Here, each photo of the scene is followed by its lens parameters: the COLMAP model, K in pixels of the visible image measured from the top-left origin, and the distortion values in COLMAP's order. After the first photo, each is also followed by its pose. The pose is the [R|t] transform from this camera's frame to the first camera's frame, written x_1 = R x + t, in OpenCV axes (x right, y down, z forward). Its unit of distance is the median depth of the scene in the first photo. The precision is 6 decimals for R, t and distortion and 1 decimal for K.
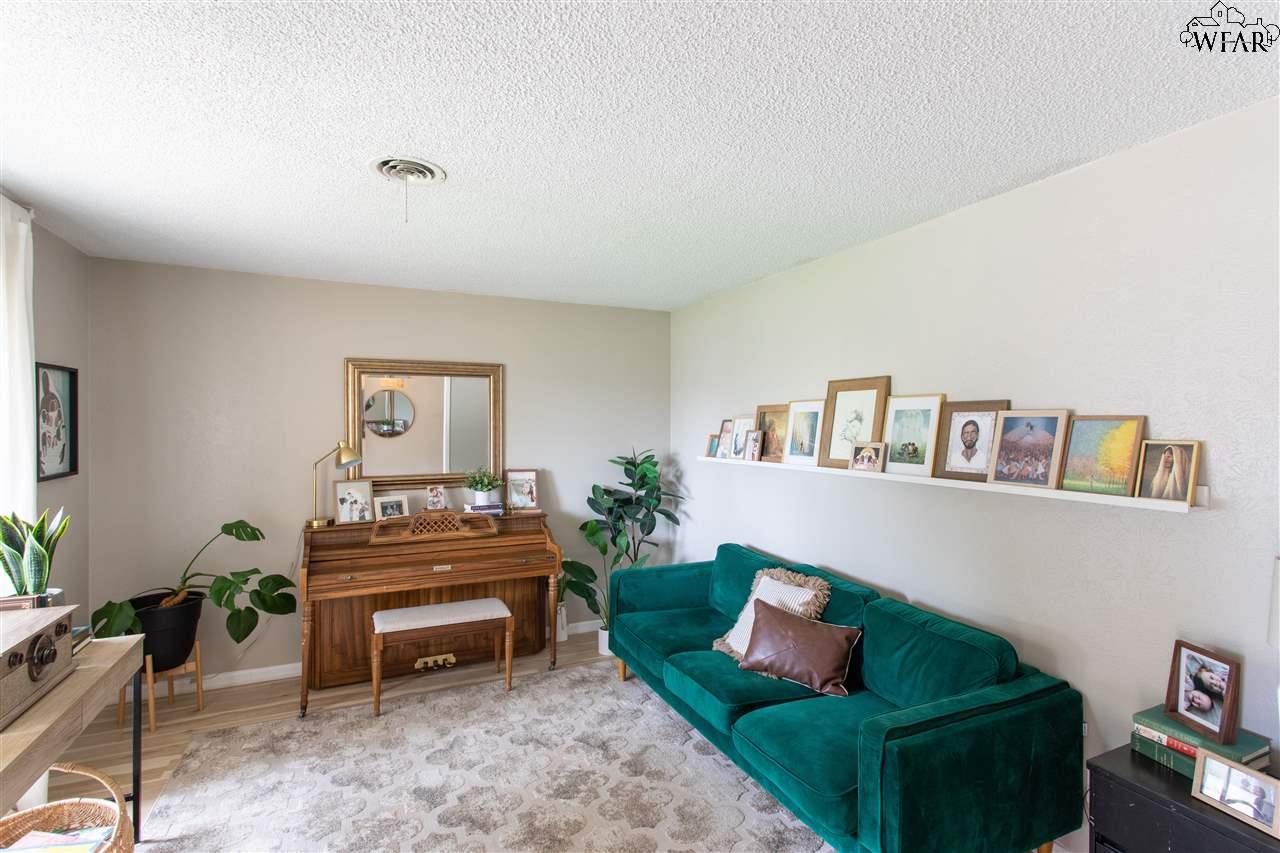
lens RADIAL K [[605.5, 0, 642.2], [0, 605.5, 427.9], [0, 0, 1]] dist [-0.000495, 0.002566]
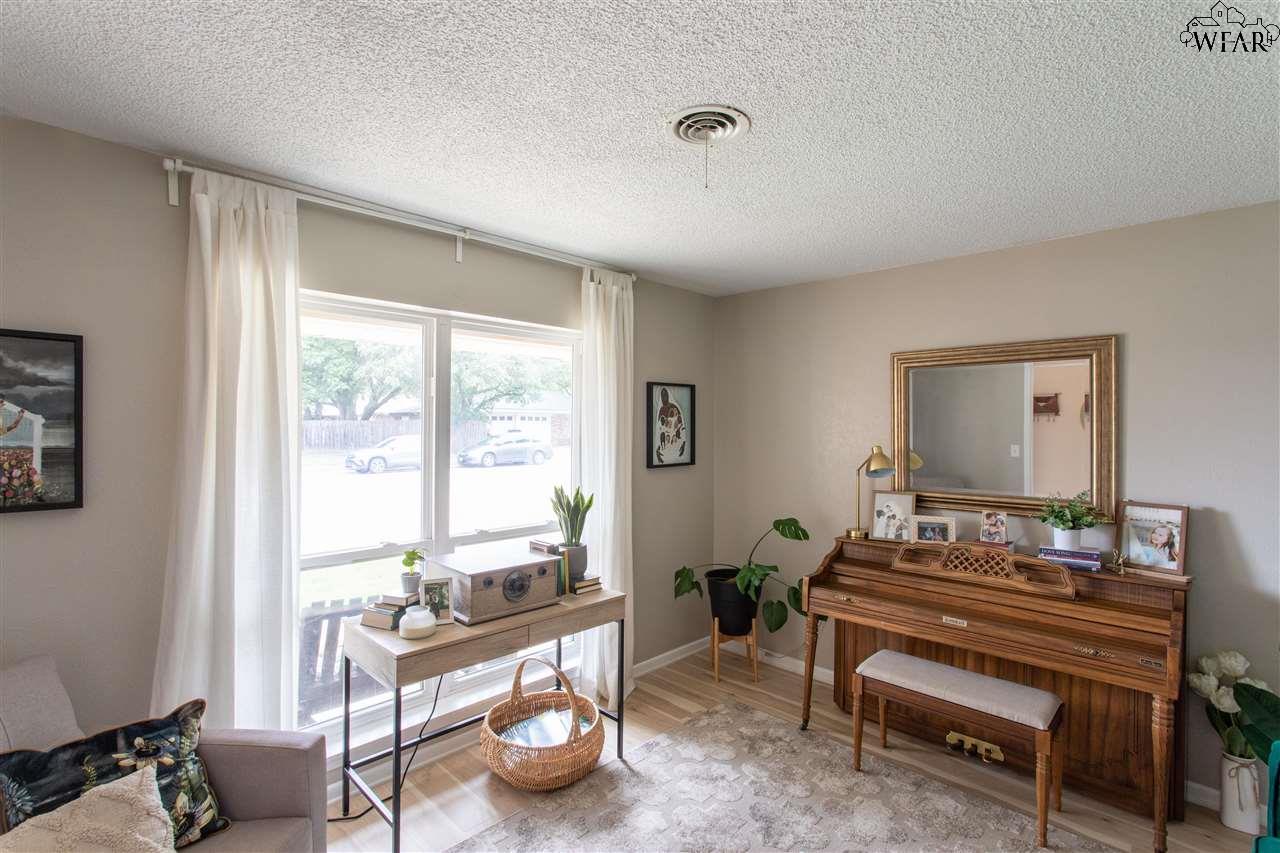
lens RADIAL K [[605.5, 0, 645.6], [0, 605.5, 427.5], [0, 0, 1]] dist [-0.000495, 0.002566]
pose [[0.352680, 0.003316, -0.935738, 0.211298], [-0.010757, 0.999942, -0.000511, -0.002027], [0.935682, 0.010246, 0.352695, 0.348645]]
